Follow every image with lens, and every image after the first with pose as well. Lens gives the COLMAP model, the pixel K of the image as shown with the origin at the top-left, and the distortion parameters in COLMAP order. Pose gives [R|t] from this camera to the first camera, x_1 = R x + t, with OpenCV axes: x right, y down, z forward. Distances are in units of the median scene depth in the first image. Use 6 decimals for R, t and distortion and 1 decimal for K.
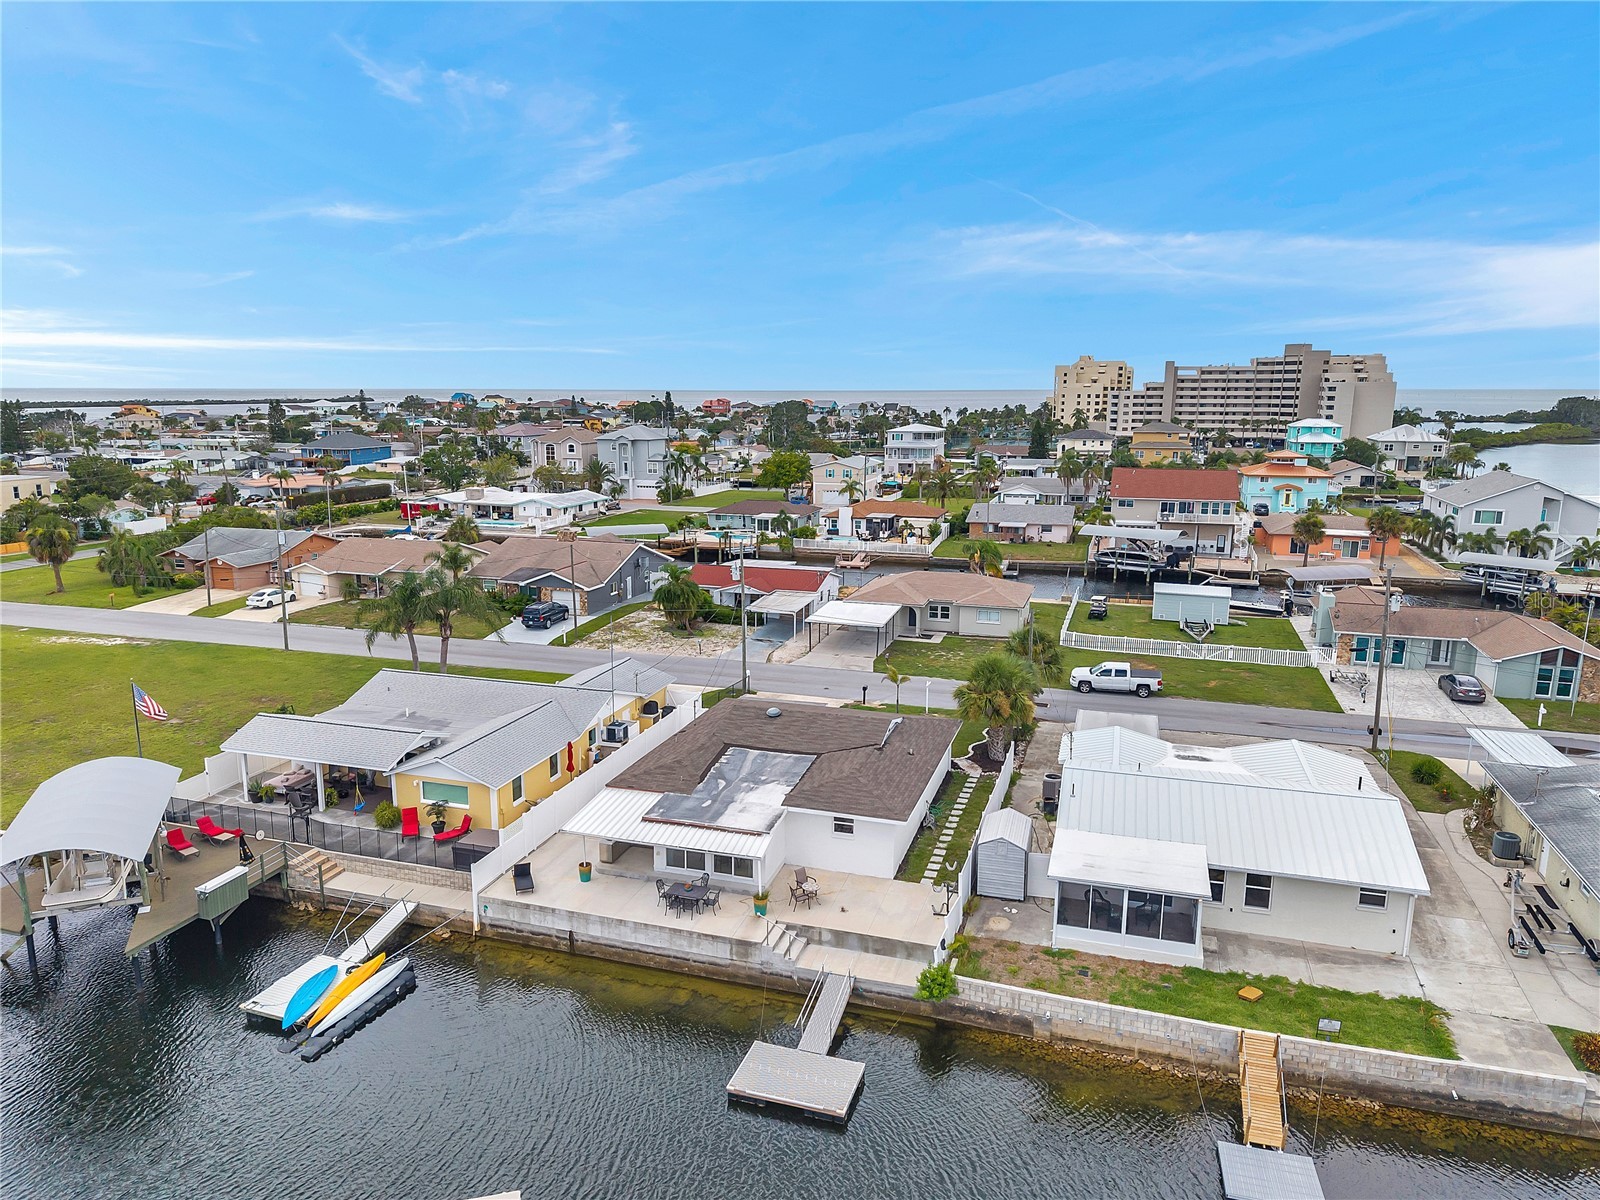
lens RADIAL K [[1080.5, 0, 785.8], [0, 1080.5, 594.9], [0, 0, 1]] dist [0.039194, -0.041279]
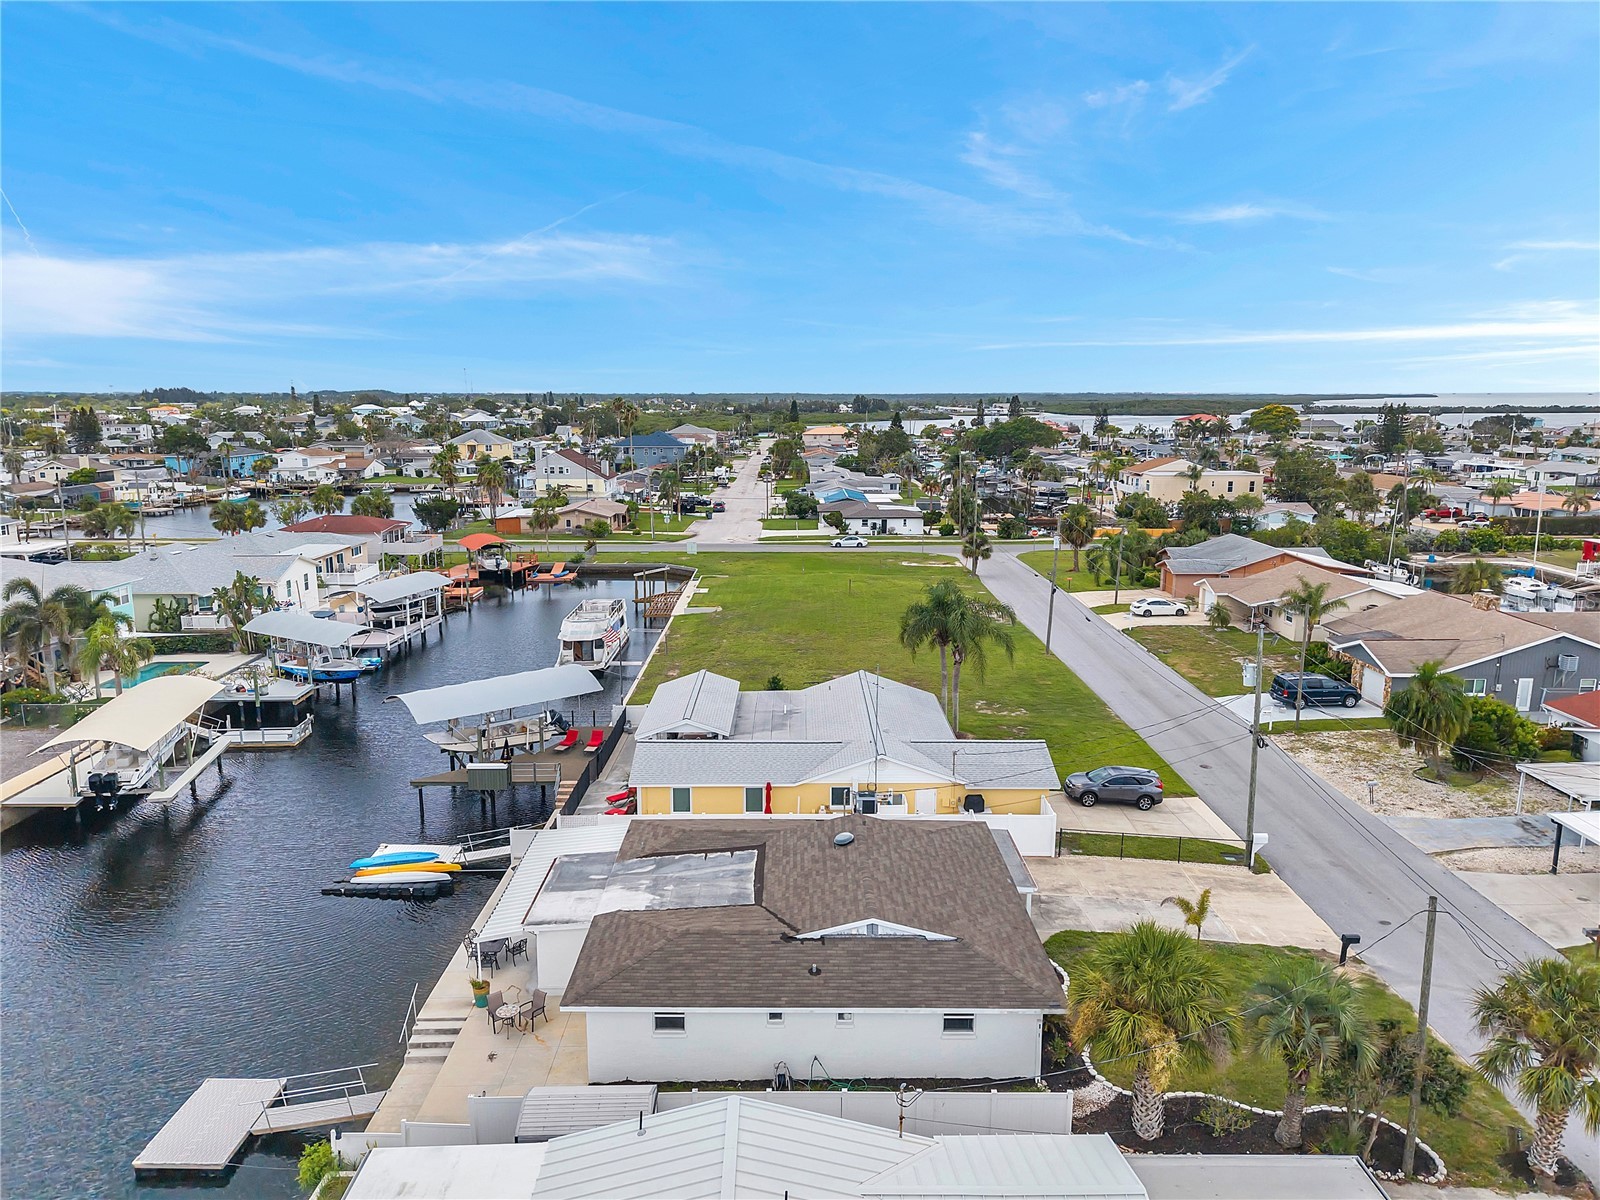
lens RADIAL K [[1080.5, 0, 785.8], [0, 1080.5, 594.9], [0, 0, 1]] dist [0.039194, -0.041279]
pose [[0.304478, 0.175019, -0.936302, 0.629225], [-0.178134, 0.976095, 0.124529, -0.133545], [0.935714, 0.128871, 0.328376, 0.715436]]
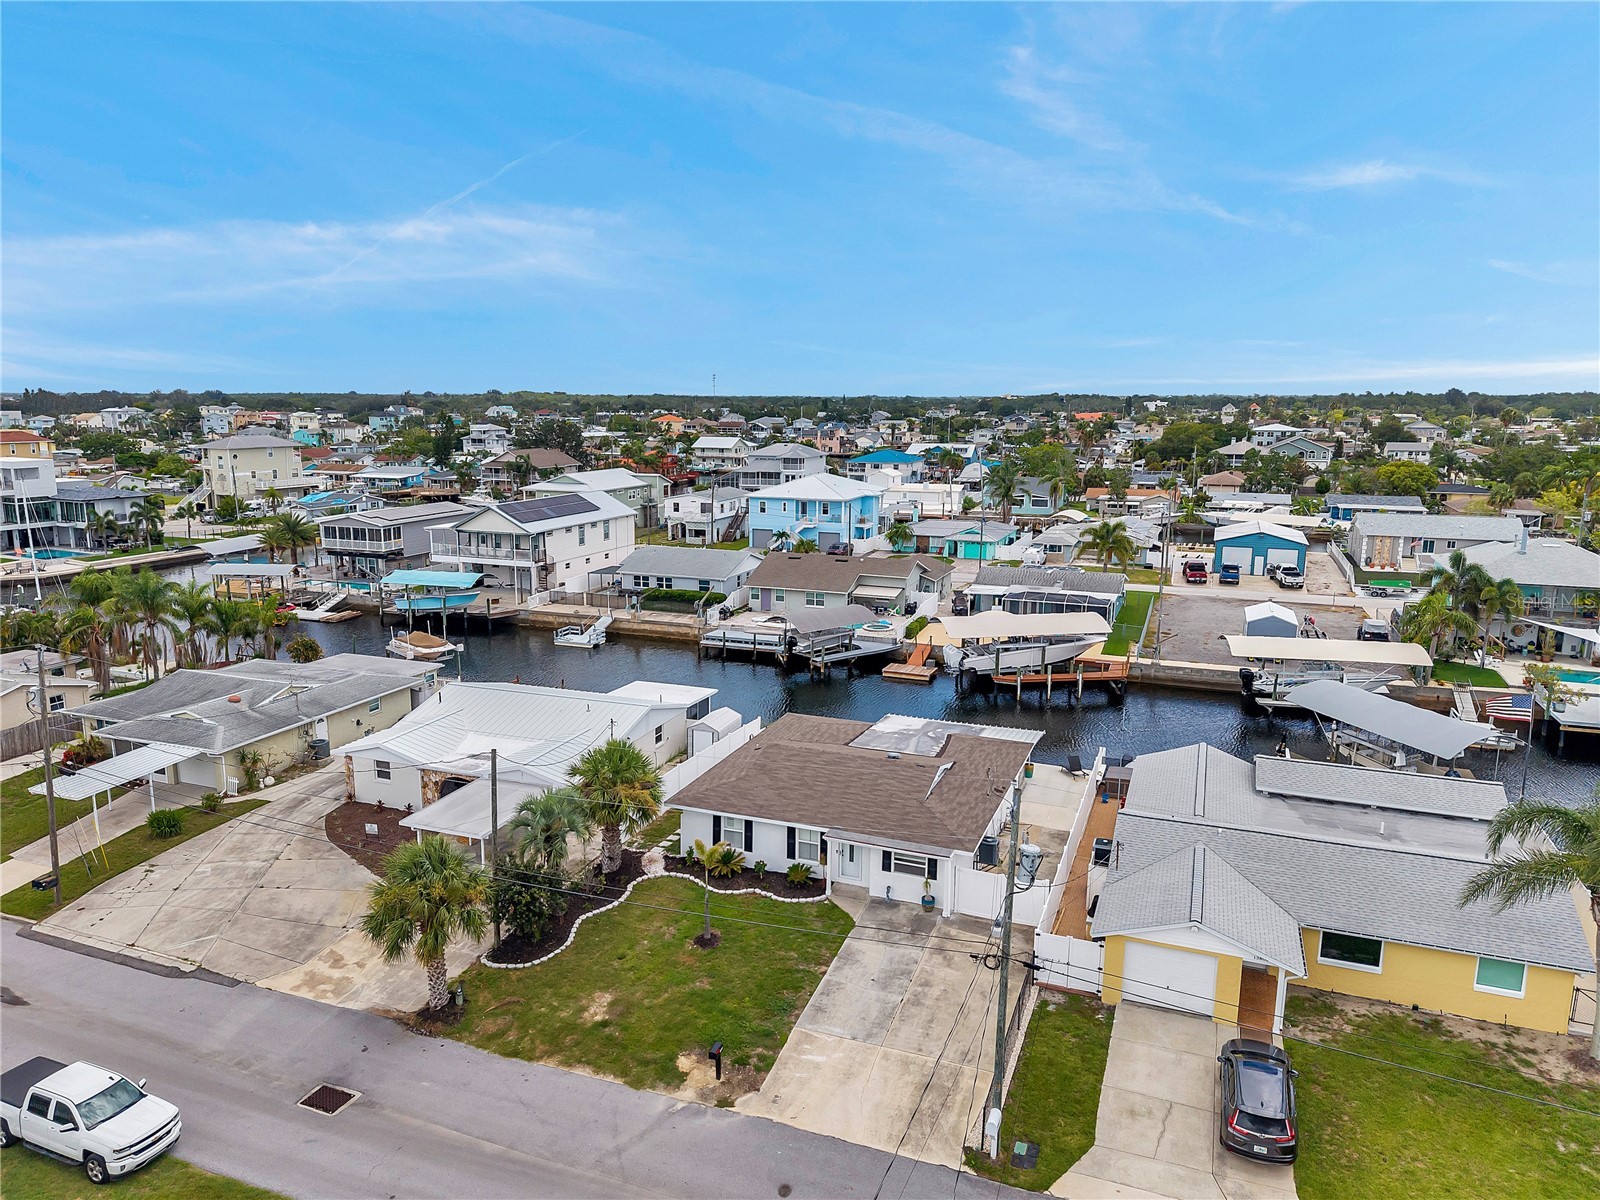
lens RADIAL K [[1080.5, 0, 785.8], [0, 1080.5, 594.9], [0, 0, 1]] dist [0.039194, -0.041279]
pose [[-0.997802, -0.012241, 0.065132, 0.021911], [0.012286, 0.931588, 0.363308, -0.351947], [-0.065123, 0.363310, -0.929389, 1.821239]]
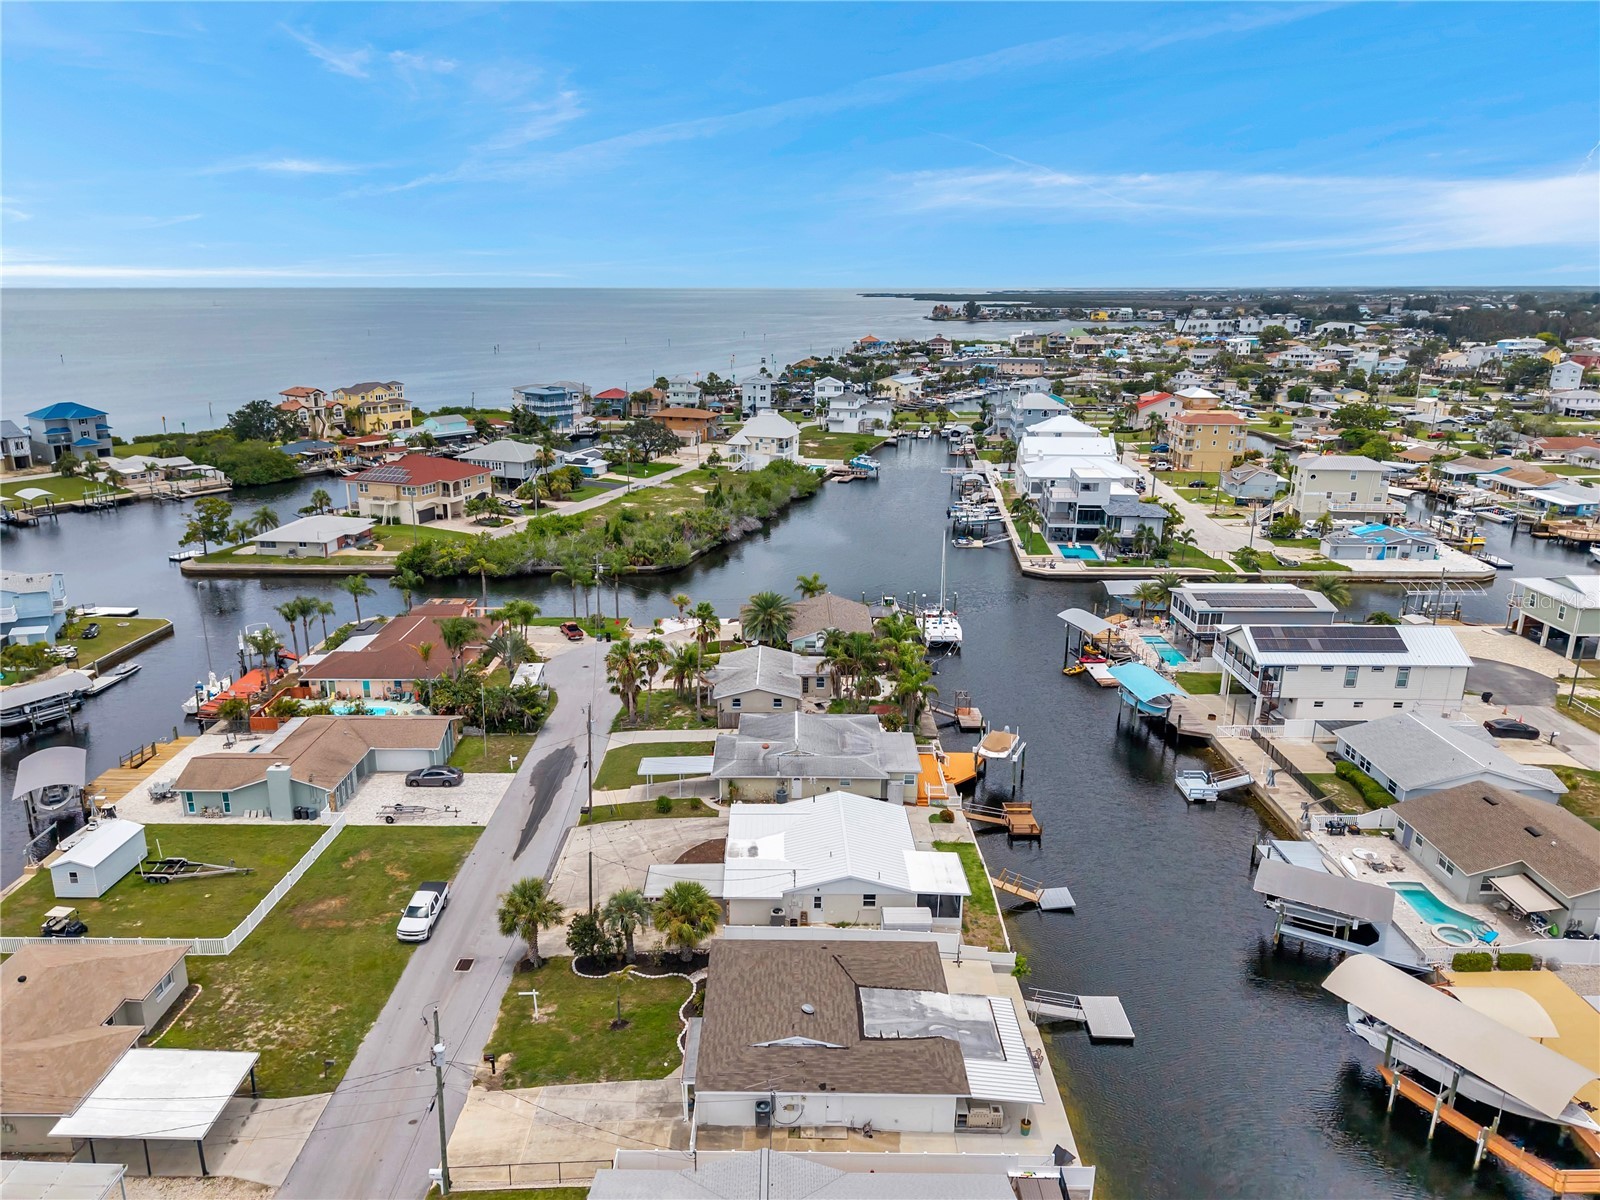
lens RADIAL K [[1078.2, 0, 781.0], [0, 1078.2, 603.6], [0, 0, 1]] dist [0.028660, -0.028696]
pose [[-0.304634, -0.270013, 0.913395, -0.925812], [0.175774, 0.926567, 0.332530, -0.666754], [-0.936110, 0.261851, -0.234803, 1.193506]]
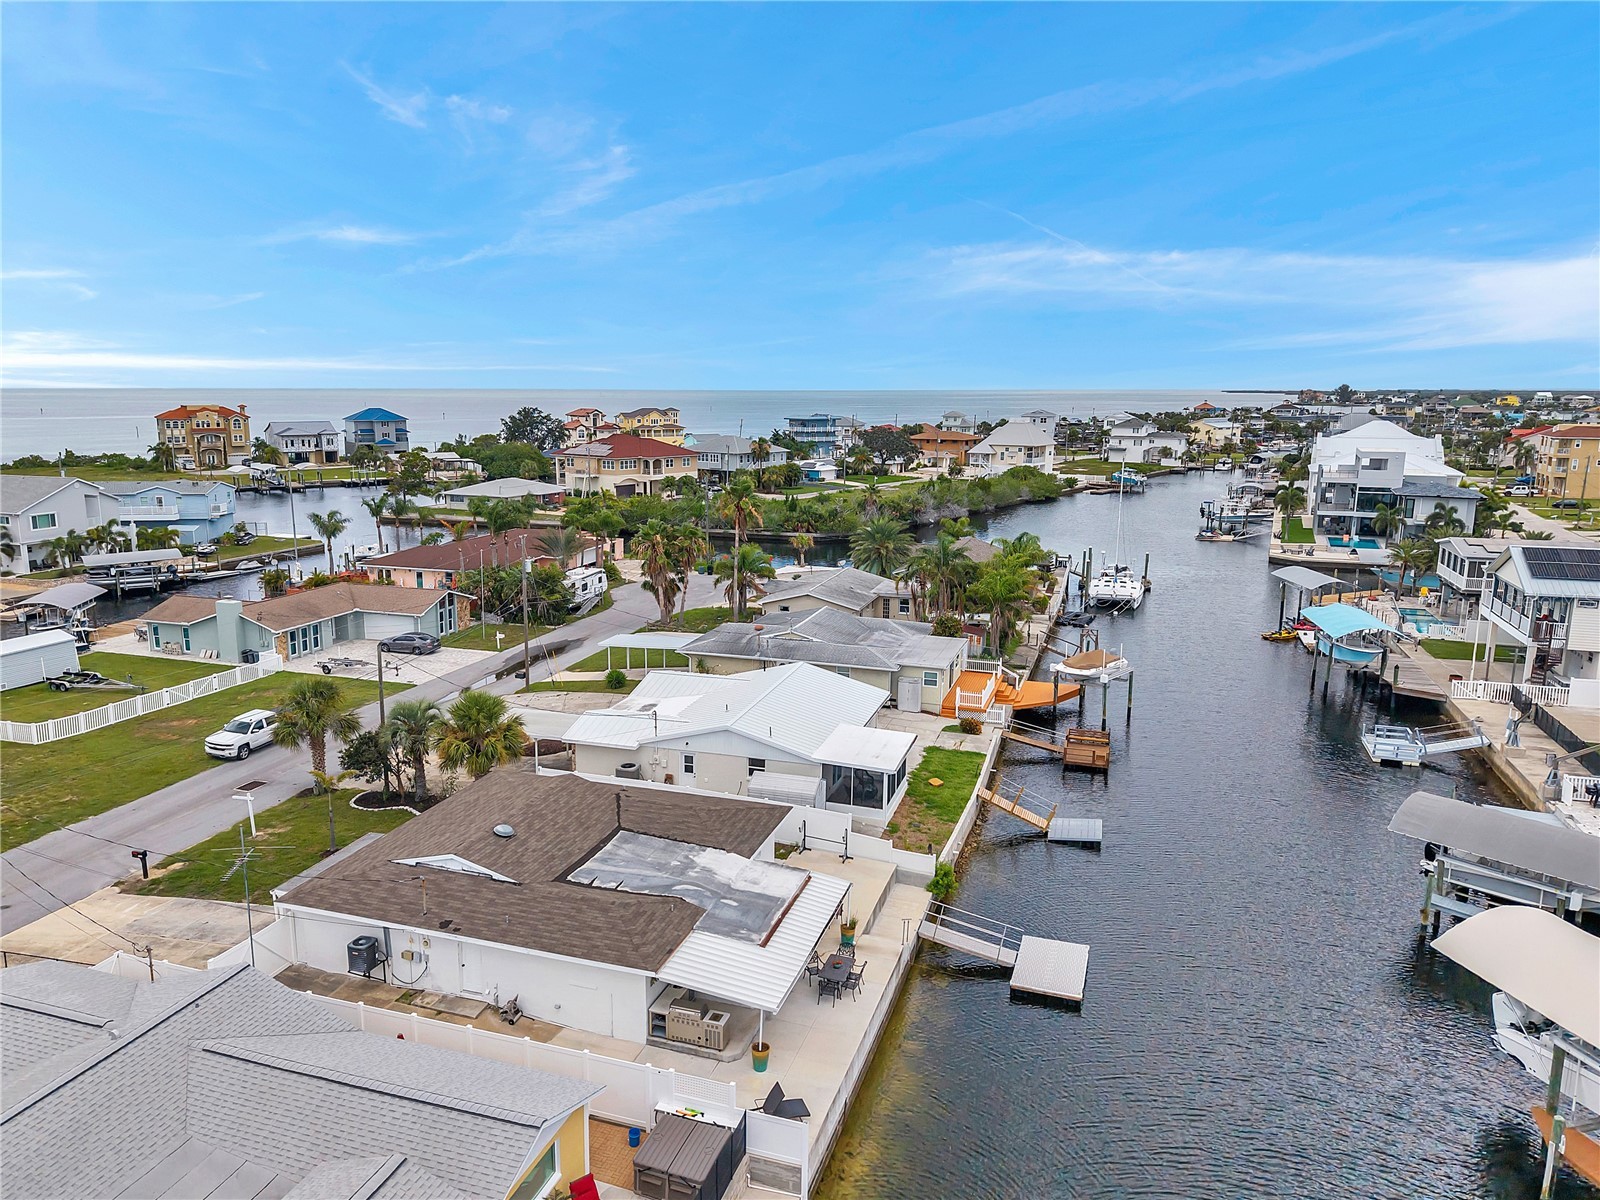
lens RADIAL K [[1074.6, 0, 780.7], [0, 1074.6, 599.9], [0, 0, 1]] dist [0.050514, -0.057476]
pose [[0.006268, -0.193643, 0.981052, -0.708135], [0.187313, 0.963933, 0.189067, -0.147551], [-0.982280, 0.182579, 0.042314, 0.764637]]
